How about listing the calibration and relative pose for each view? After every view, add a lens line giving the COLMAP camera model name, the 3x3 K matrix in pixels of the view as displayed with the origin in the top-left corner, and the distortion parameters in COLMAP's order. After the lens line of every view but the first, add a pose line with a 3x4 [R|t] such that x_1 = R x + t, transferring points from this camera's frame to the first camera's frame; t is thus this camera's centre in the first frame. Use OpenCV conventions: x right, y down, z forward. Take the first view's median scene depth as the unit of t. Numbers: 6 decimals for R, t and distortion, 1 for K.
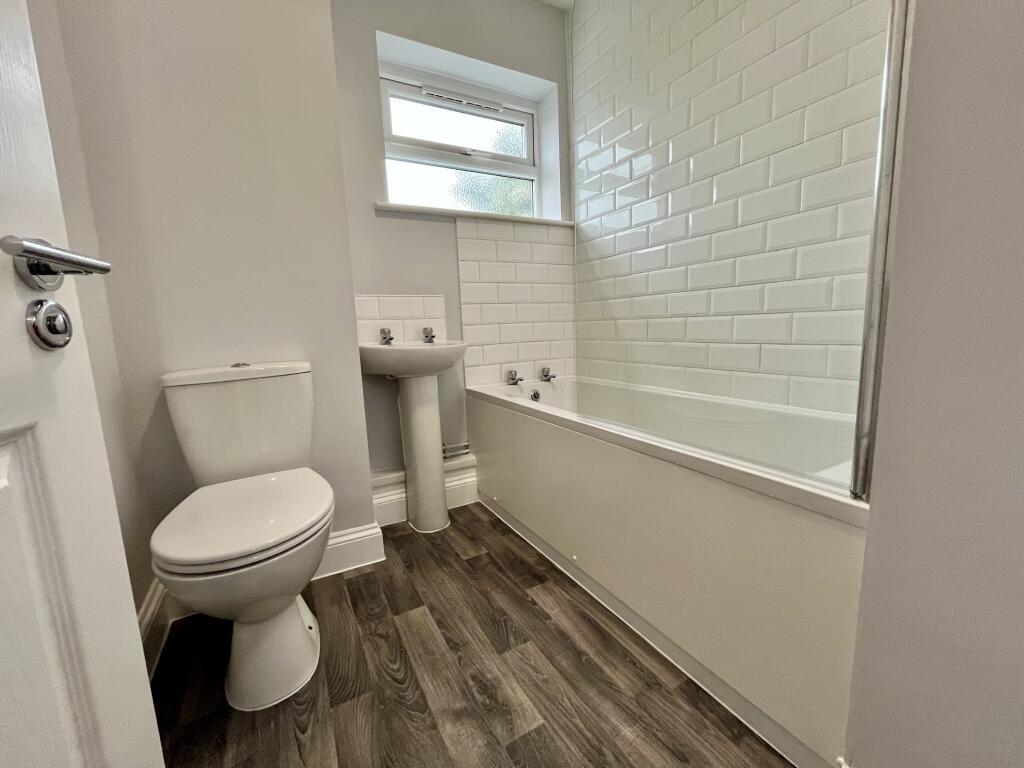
lens RADIAL K [[416.2, 0, 512.0], [0, 416.2, 384.0], [0, 0, 1]] dist [0.000434, 0.000354]
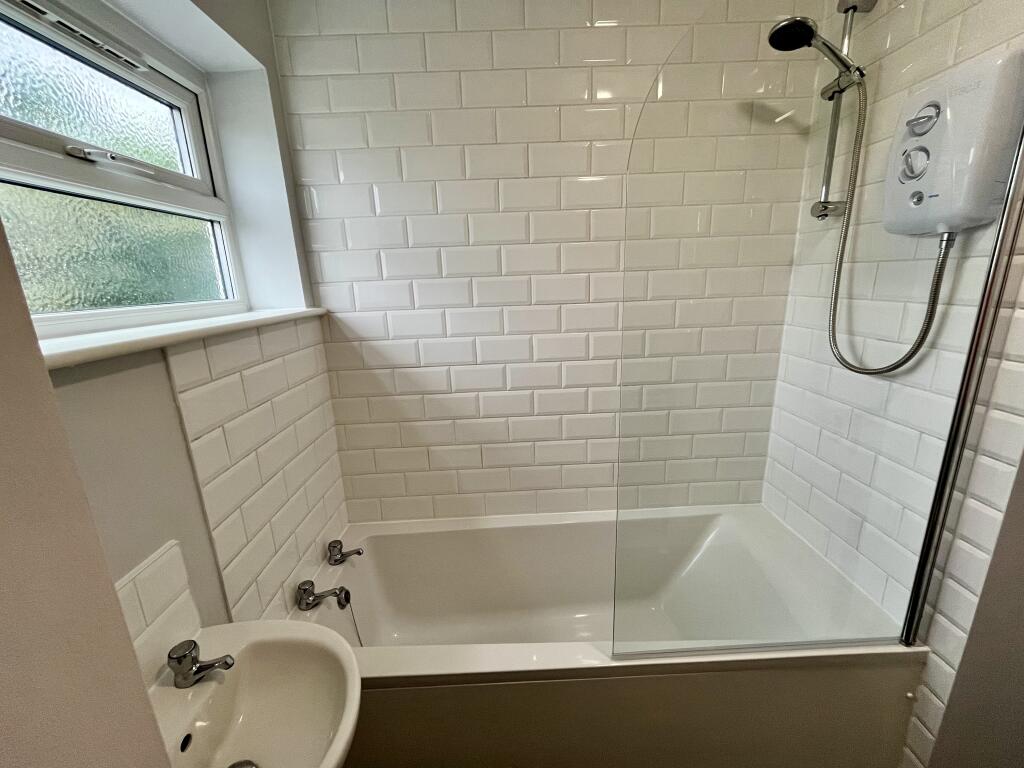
lens RADIAL K [[416.2, 0, 512.0], [0, 416.2, 384.0], [0, 0, 1]] dist [0.000434, 0.000354]
pose [[0.463760, -0.201816, 0.862669, -0.300962], [0.140853, 0.978120, 0.153105, -0.341092], [-0.874693, 0.050505, 0.482039, 0.456875]]
